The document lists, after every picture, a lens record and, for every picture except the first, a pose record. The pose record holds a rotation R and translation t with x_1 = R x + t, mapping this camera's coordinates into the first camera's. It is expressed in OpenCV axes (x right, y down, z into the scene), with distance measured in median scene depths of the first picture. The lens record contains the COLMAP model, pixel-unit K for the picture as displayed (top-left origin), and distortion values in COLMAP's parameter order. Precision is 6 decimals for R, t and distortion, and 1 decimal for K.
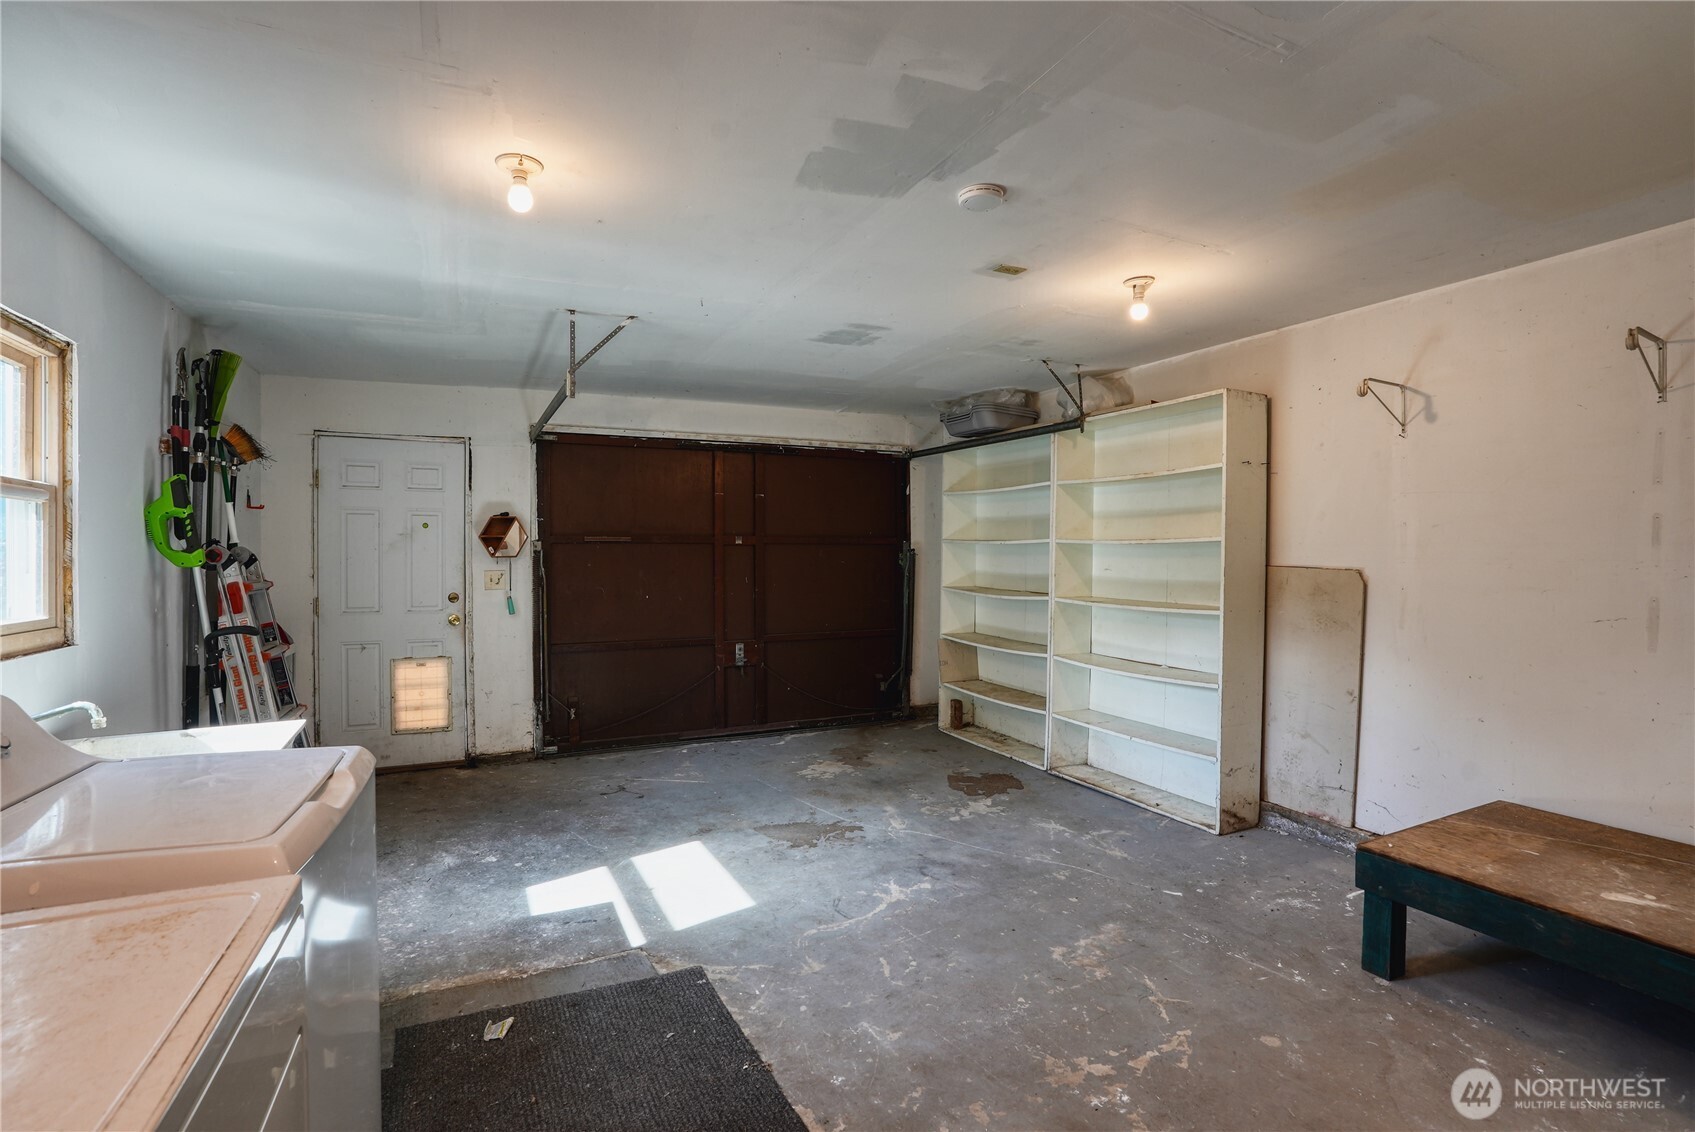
lens RADIAL K [[813.9, 0, 848.4], [0, 813.9, 539.9], [0, 0, 1]] dist [-0.065357, 0.025637]
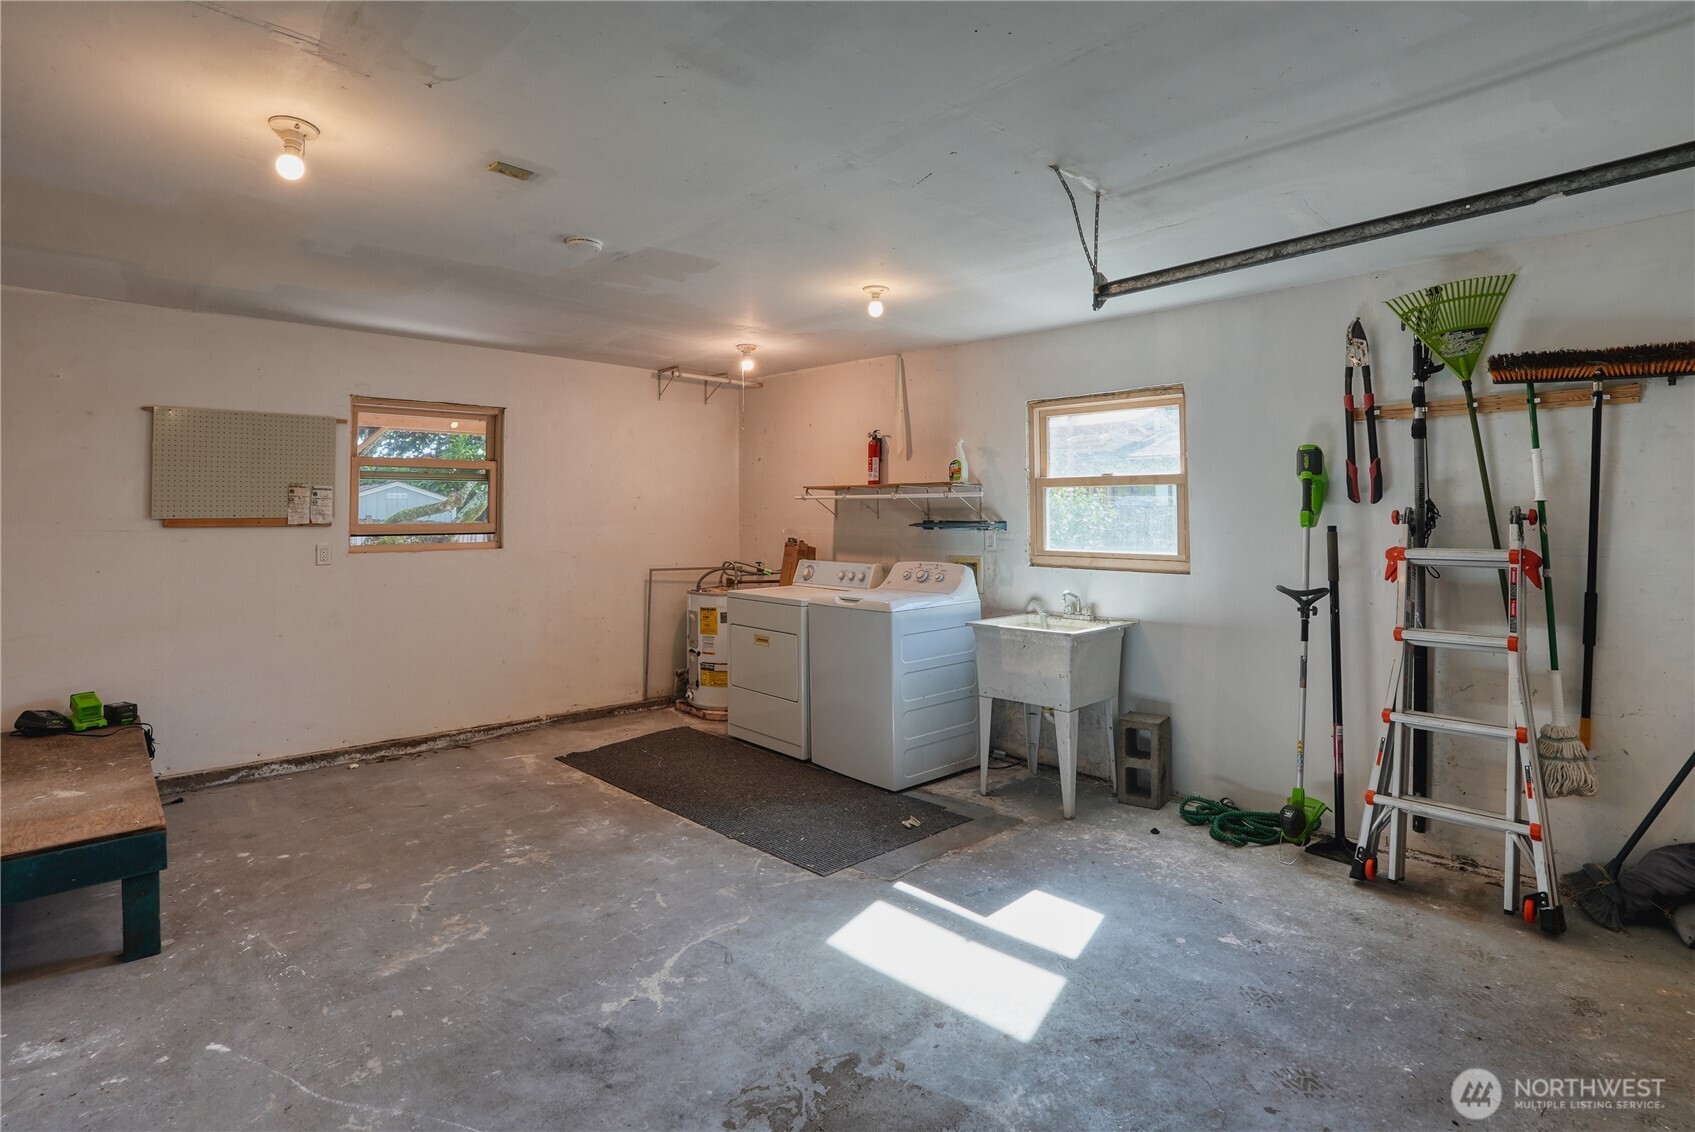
lens RADIAL K [[813.9, 0, 848.4], [0, 813.9, 539.9], [0, 0, 1]] dist [-0.065357, 0.025637]
pose [[-0.952986, 0.015826, -0.302602, 0.111004], [0.011963, 0.999822, 0.014614, 0.027466], [0.302779, 0.010307, -0.953005, 1.883359]]
